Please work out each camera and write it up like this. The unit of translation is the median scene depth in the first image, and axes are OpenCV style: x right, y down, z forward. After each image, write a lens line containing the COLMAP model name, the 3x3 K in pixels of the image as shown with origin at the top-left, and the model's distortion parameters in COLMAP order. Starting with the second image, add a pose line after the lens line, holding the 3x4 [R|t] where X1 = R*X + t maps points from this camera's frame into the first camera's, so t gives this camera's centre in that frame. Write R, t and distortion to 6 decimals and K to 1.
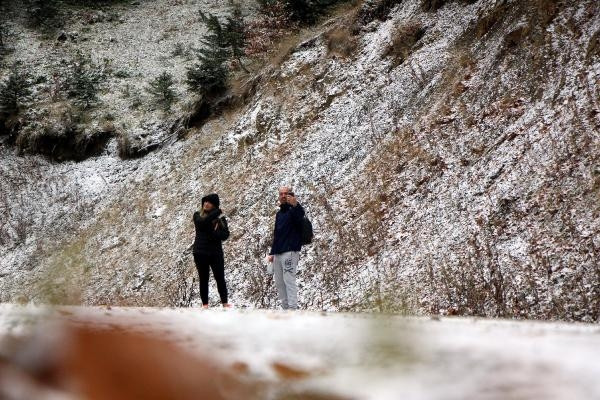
lens RADIAL K [[1989.4, 0, 329.0], [0, 1989.4, 226.6], [0, 0, 1]] dist [0.649449, 1.536623]
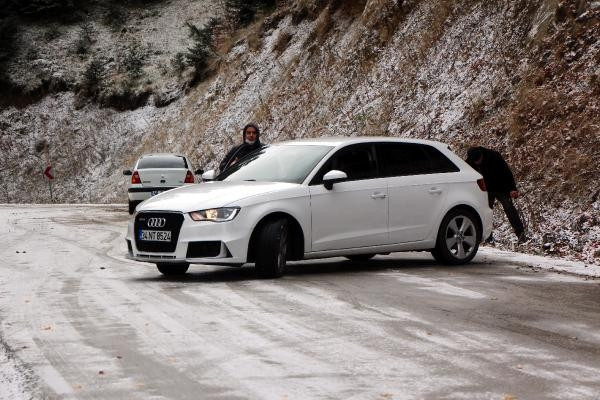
lens RADIAL K [[1383.9, 0, 300.0], [0, 1383.9, 200.0], [0, 0, 1]] dist [0.369770, -0.032627]
pose [[0.995664, -0.084828, -0.038180, 0.060930], [0.086924, 0.994578, 0.057081, -0.013140], [0.033131, -0.060152, 0.997639, -0.195960]]
